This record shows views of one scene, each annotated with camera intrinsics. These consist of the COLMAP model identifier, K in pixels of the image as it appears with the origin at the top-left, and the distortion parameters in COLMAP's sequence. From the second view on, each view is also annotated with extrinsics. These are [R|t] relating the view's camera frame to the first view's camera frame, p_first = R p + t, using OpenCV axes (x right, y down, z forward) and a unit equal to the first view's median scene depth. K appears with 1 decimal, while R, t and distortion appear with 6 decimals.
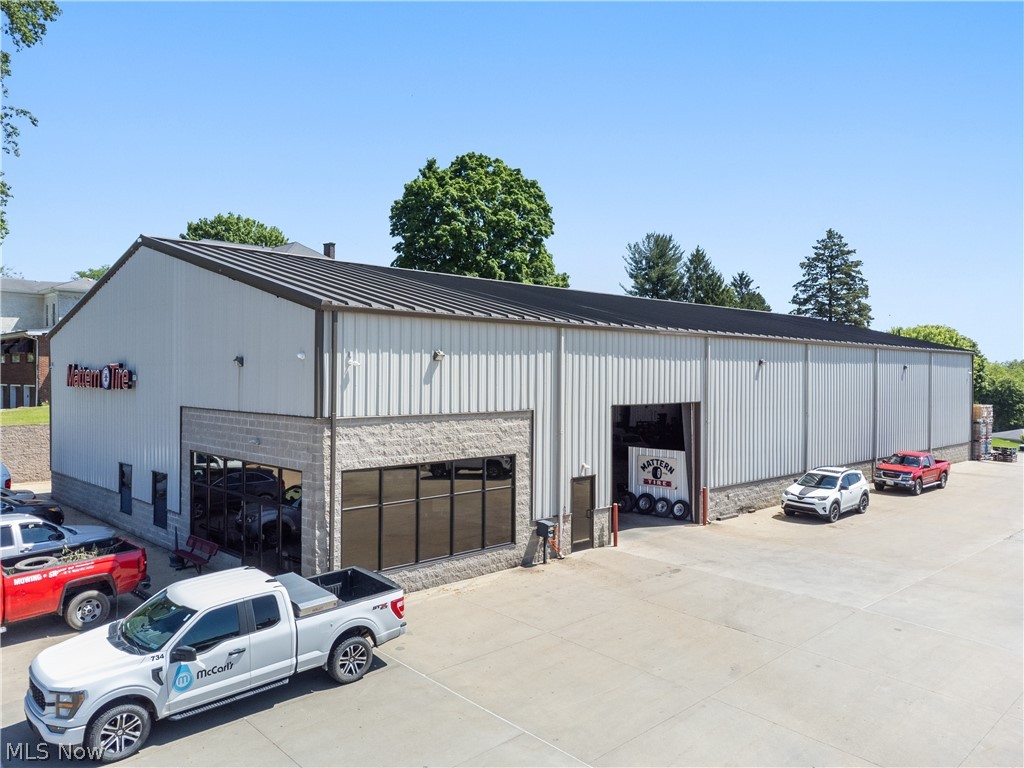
lens RADIAL K [[775.6, 0, 508.1], [0, 775.6, 369.9], [0, 0, 1]] dist [0.026458, -0.016115]
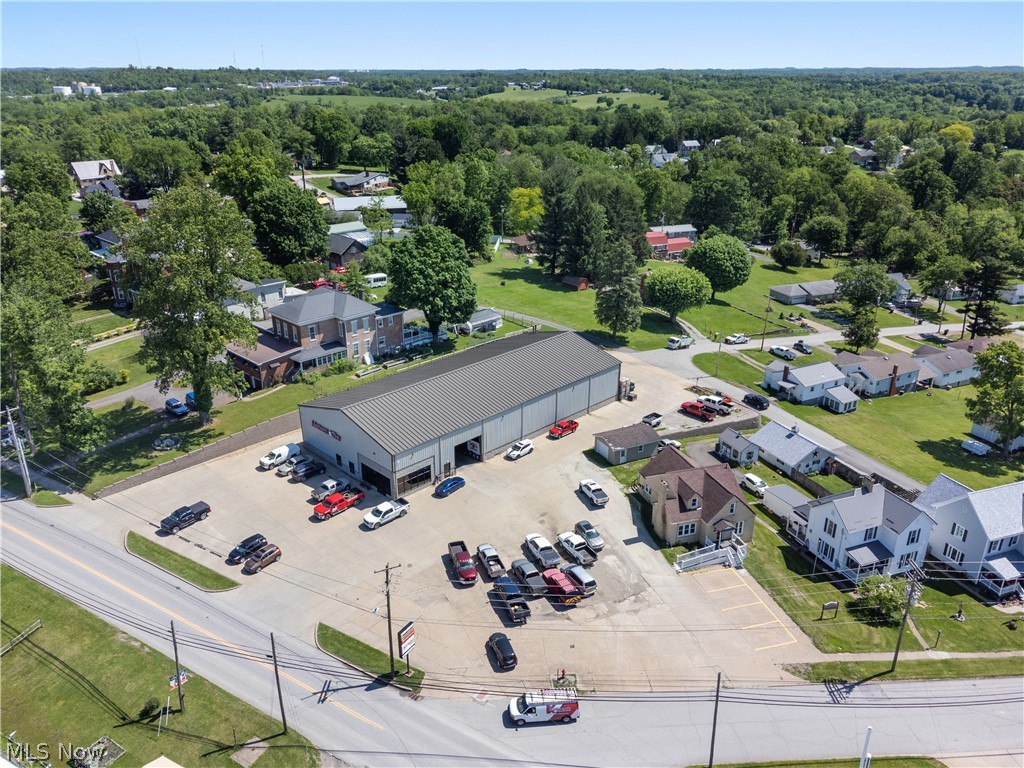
lens RADIAL K [[775.6, 0, 515.3], [0, 775.6, 380.8], [0, 0, 1]] dist [0.026458, -0.016115]
pose [[0.999554, -0.008927, 0.028492, 0.298907], [-0.002411, 0.927006, 0.375039, -1.616726], [-0.029760, -0.374940, 0.926571, -2.433350]]
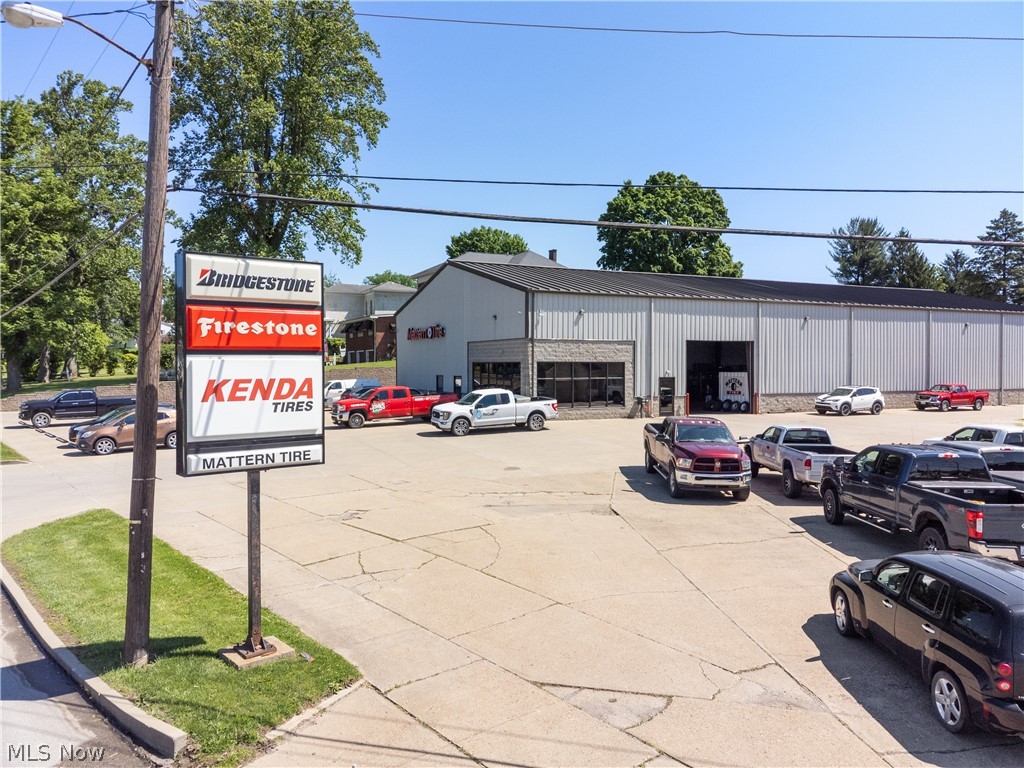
lens RADIAL K [[775.6, 0, 499.7], [0, 775.6, 374.5], [0, 0, 1]] dist [0.026458, -0.016115]
pose [[0.949627, -0.001249, -0.313380, 0.245612], [0.006440, 0.999859, 0.015531, 0.080068], [0.313316, -0.016767, 0.949501, -0.745005]]
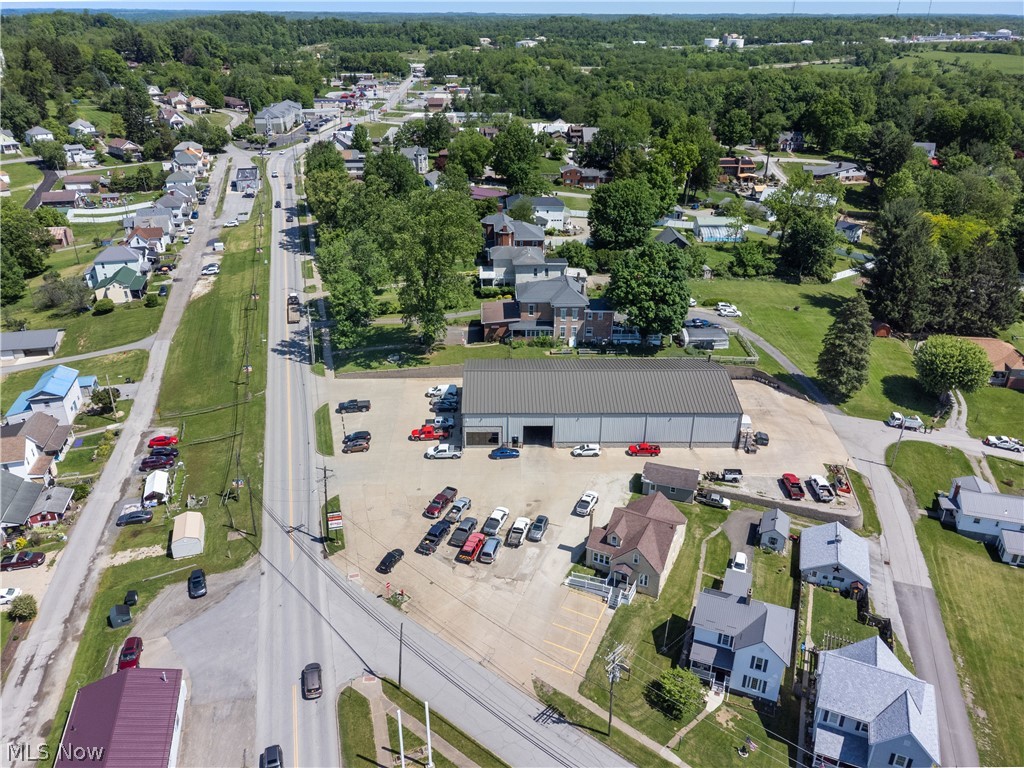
lens RADIAL K [[775.6, 0, 505.9], [0, 775.6, 385.0], [0, 0, 1]] dist [0.026458, -0.016115]
pose [[0.737178, 0.299447, -0.605723, 2.714923], [-0.006283, 0.899439, 0.437002, -2.157704], [0.675669, -0.318342, 0.664928, -2.164552]]
